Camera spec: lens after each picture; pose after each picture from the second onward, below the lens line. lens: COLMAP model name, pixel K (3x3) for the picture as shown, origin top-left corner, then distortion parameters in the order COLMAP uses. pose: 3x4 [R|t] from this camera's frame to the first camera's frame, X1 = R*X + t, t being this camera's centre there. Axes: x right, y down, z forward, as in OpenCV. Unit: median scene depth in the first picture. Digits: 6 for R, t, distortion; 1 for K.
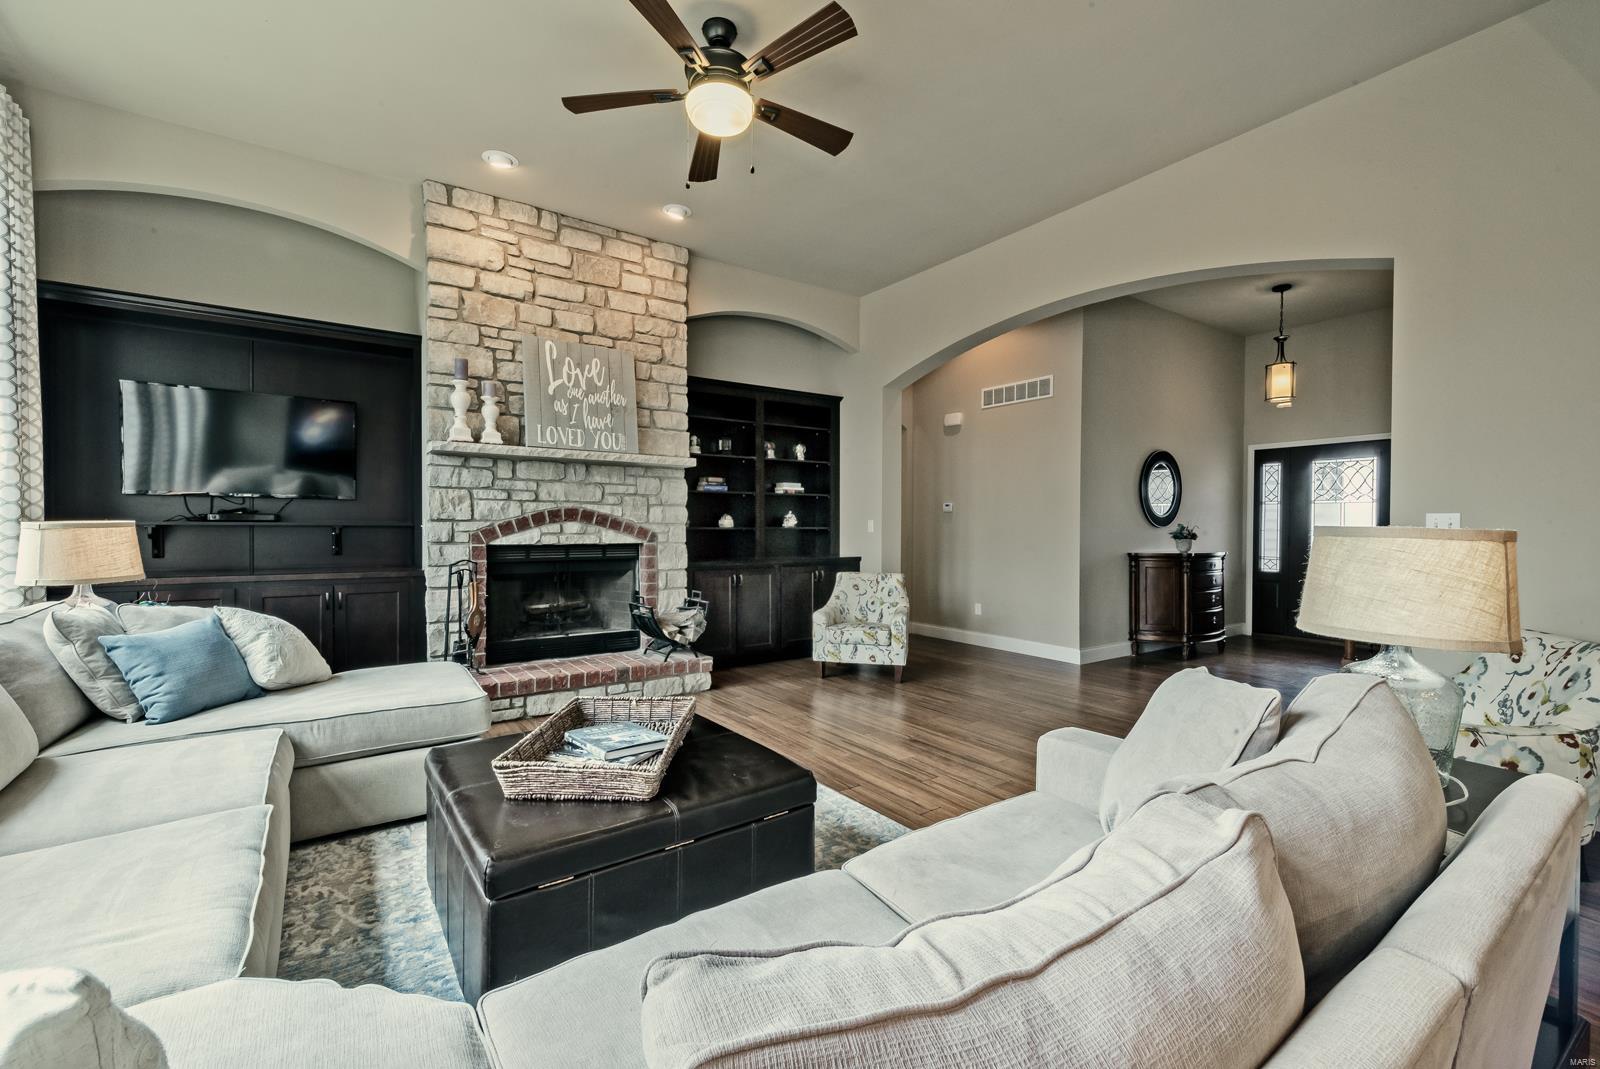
lens RADIAL K [[677.7, 0, 794.1], [0, 677.7, 536.1], [0, 0, 1]] dist [0.009532, 0.000224]
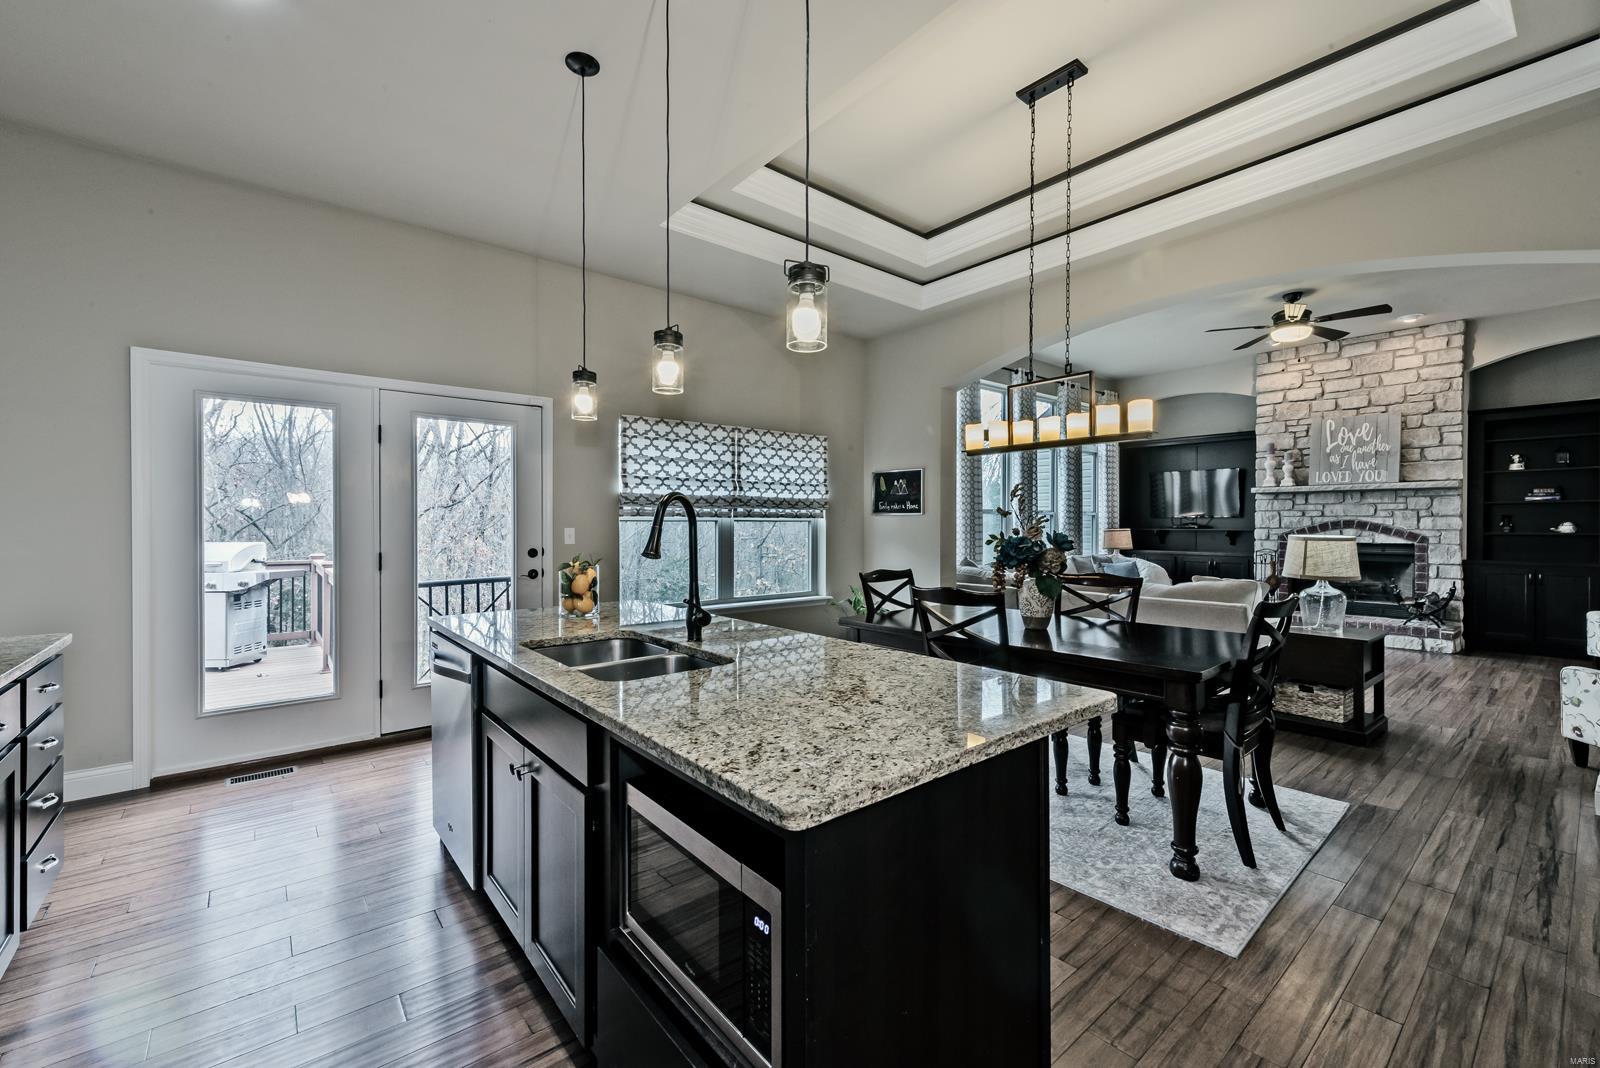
lens RADIAL K [[655.1, 0, 794.5], [0, 655.1, 530.9], [0, 0, 1]] dist [-0.001884, -0.001210]
pose [[0.065944, 0.007697, -0.997794, 1.116162], [-0.011684, 0.999908, 0.006941, -0.011084], [0.997755, 0.011200, 0.066027, -0.397457]]
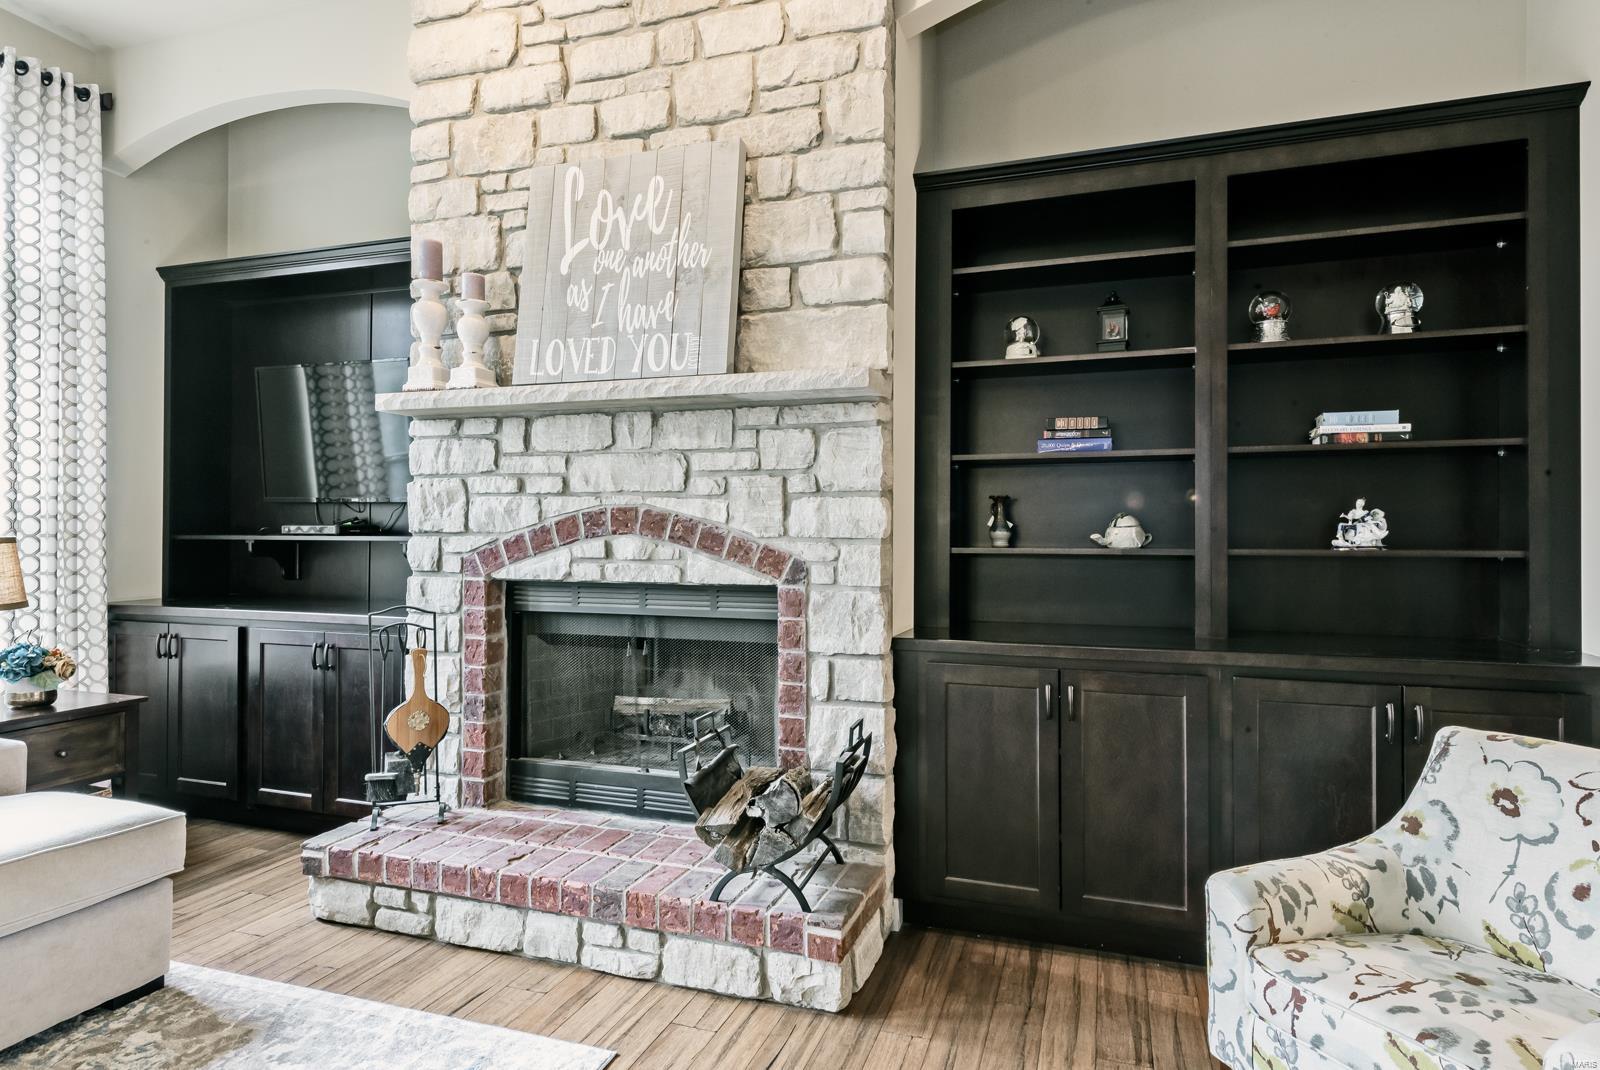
lens RADIAL K [[874.0, 0, 816.2], [0, 874.0, 529.5], [0, 0, 1]] dist [0.015250, 0.000784]
pose [[0.593138, -0.002656, -0.805097, 0.244994], [-0.012299, 0.999848, -0.012359, -0.019238], [0.805007, 0.017233, 0.593015, 0.745289]]
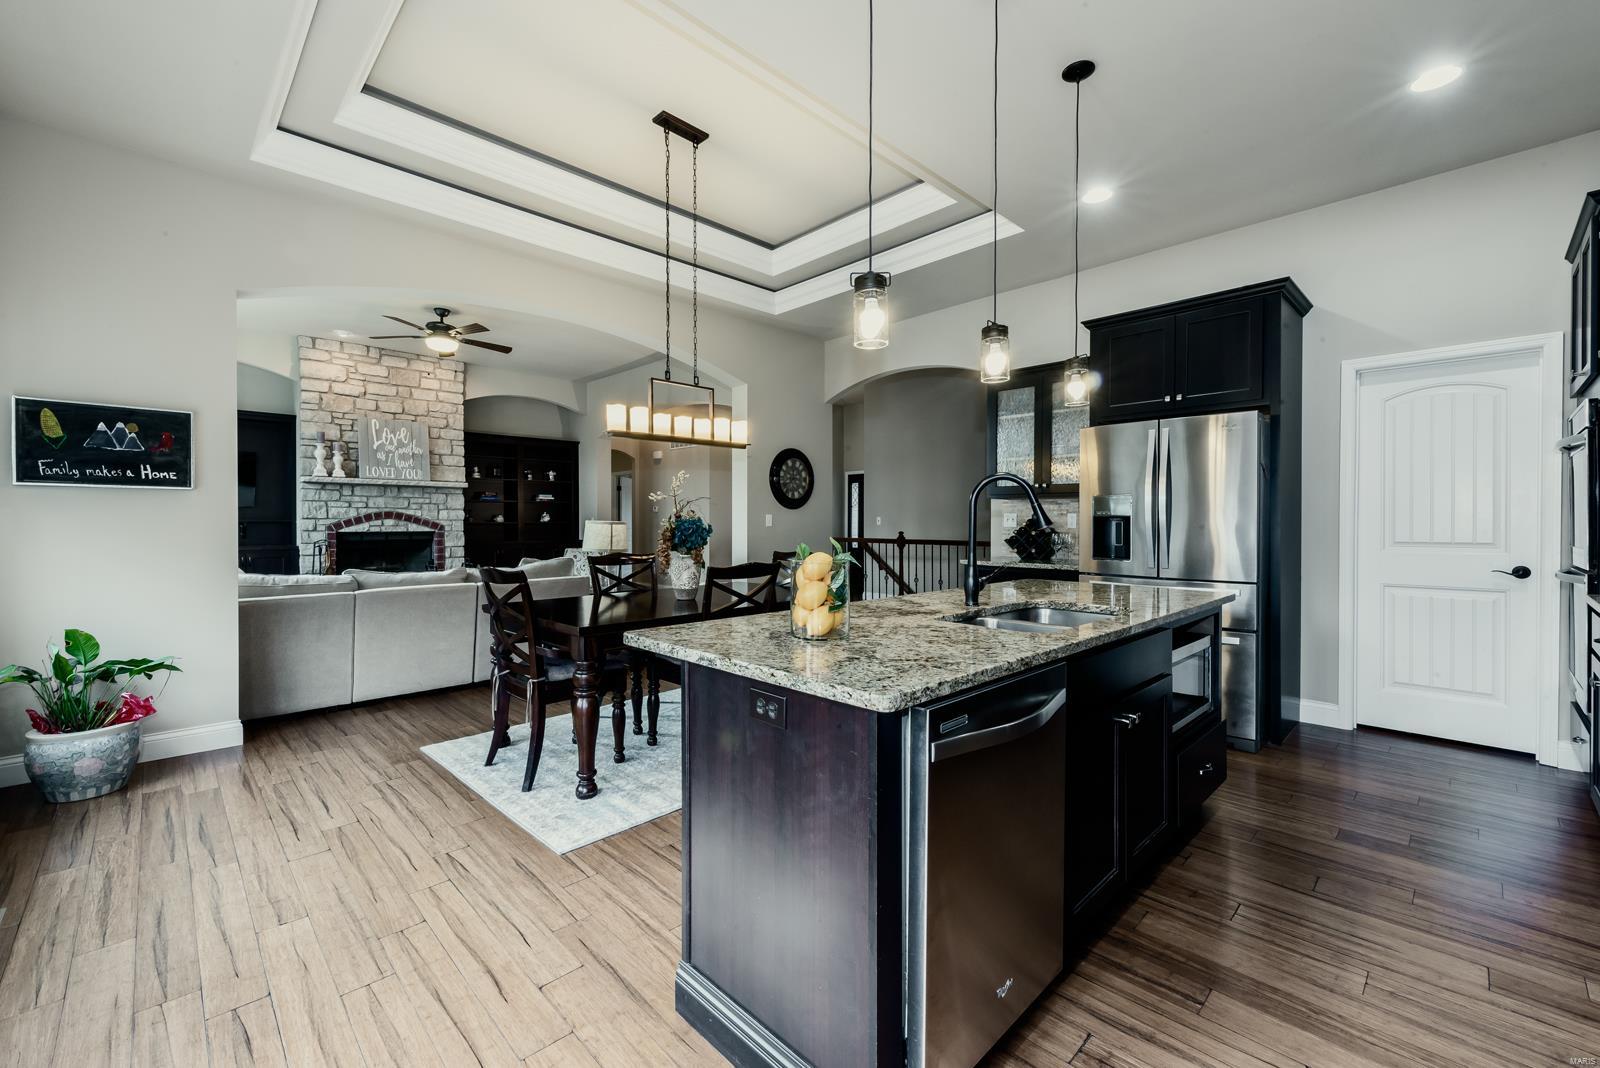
lens RADIAL K [[667.5, 0, 801.4], [0, 667.5, 527.5], [0, 0, 1]] dist [0.003150, -0.000225]
pose [[0.982435, -0.003700, 0.186571, 0.410405], [0.004274, 0.999987, -0.002678, 0.010124], [-0.186558, 0.003429, 0.982438, -0.929422]]
